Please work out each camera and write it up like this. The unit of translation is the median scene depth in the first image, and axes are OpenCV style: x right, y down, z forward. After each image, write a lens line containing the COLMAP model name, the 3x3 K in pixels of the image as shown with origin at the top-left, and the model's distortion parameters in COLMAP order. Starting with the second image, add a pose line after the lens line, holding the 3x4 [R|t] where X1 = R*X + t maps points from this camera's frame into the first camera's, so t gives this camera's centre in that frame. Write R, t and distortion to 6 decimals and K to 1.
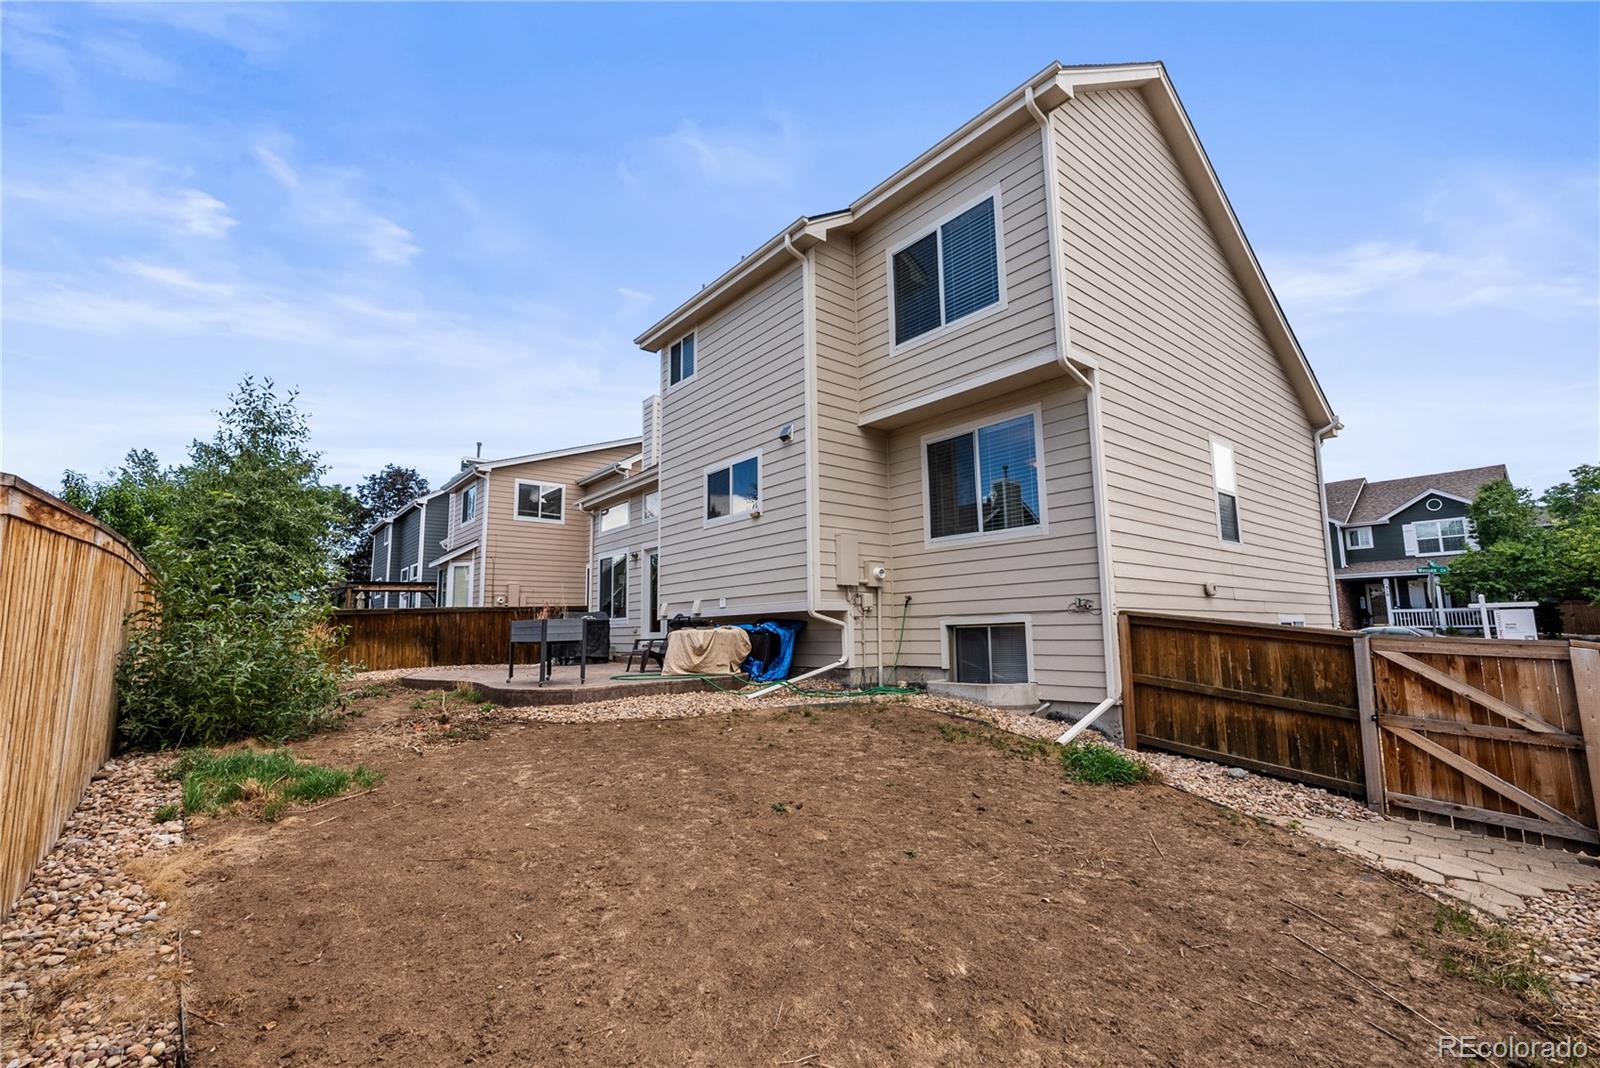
lens RADIAL K [[723.9, 0, 800.0], [0, 723.9, 534.0], [0, 0, 1]] dist [0.002314, -0.000054]
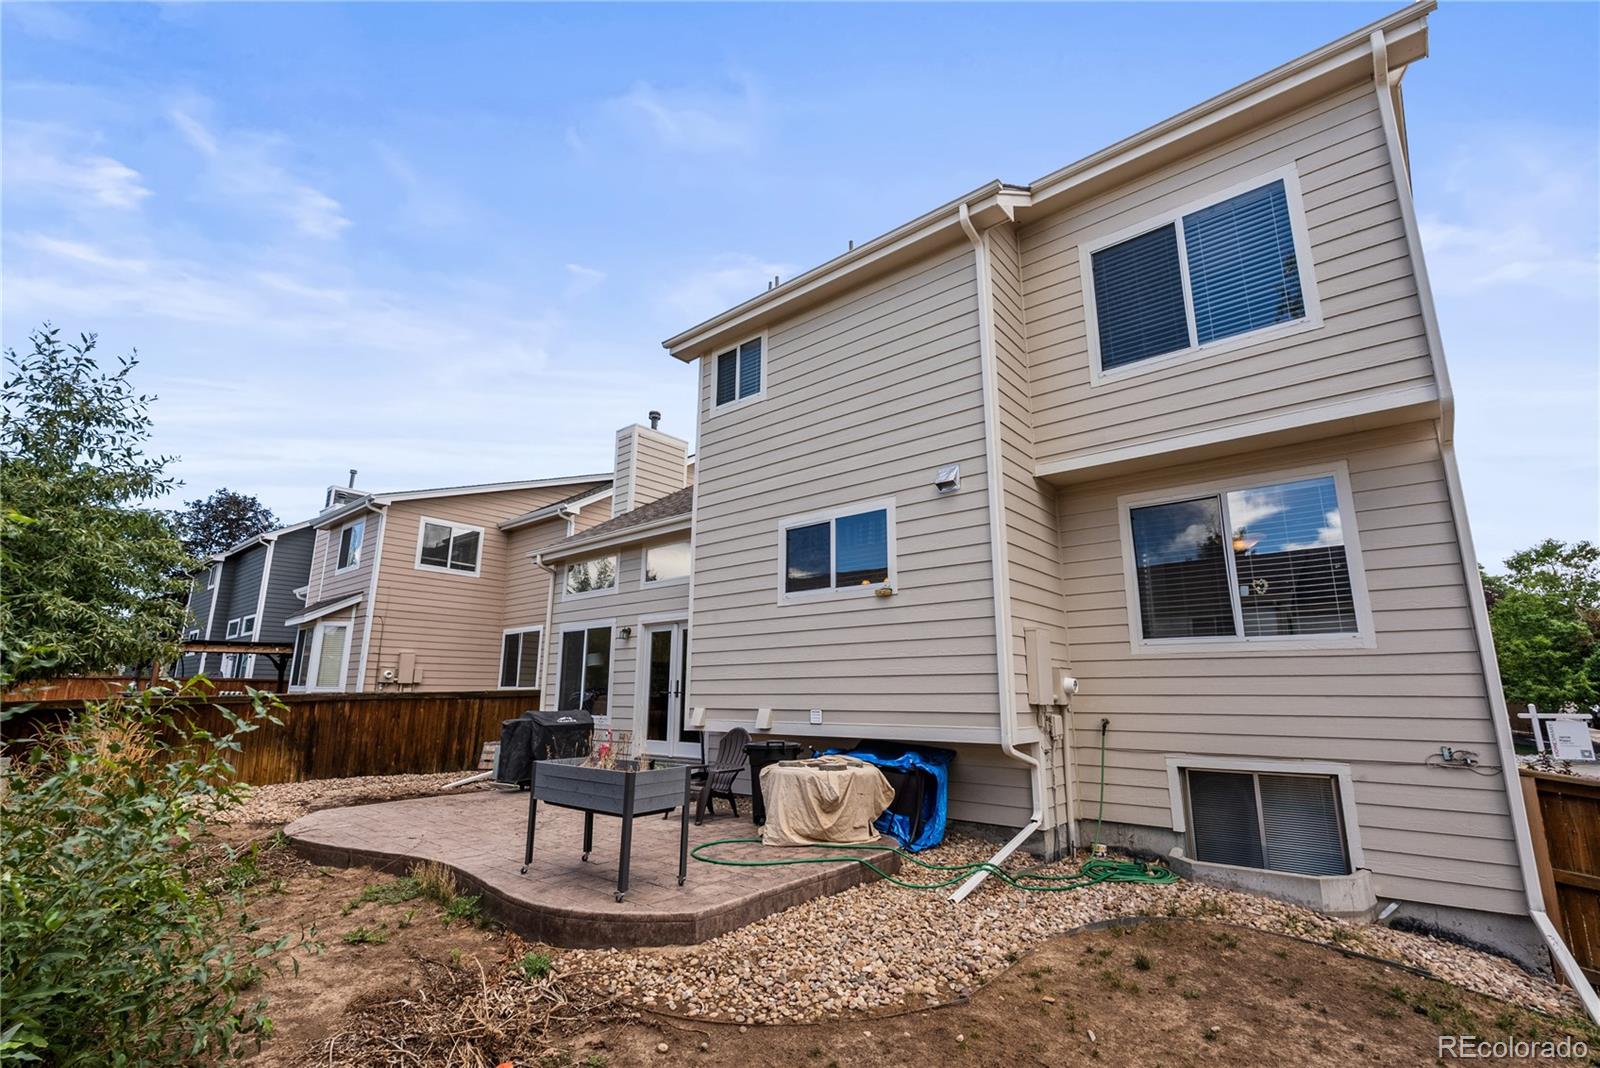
lens RADIAL K [[721.1, 0, 800.0], [0, 721.1, 534.0], [0, 0, 1]] dist [-0.000011, -0.000149]
pose [[0.981871, 0.061273, 0.179375, -0.229898], [-0.046220, 0.995142, -0.086928, -0.015782], [-0.183830, 0.077062, 0.979933, 0.286758]]
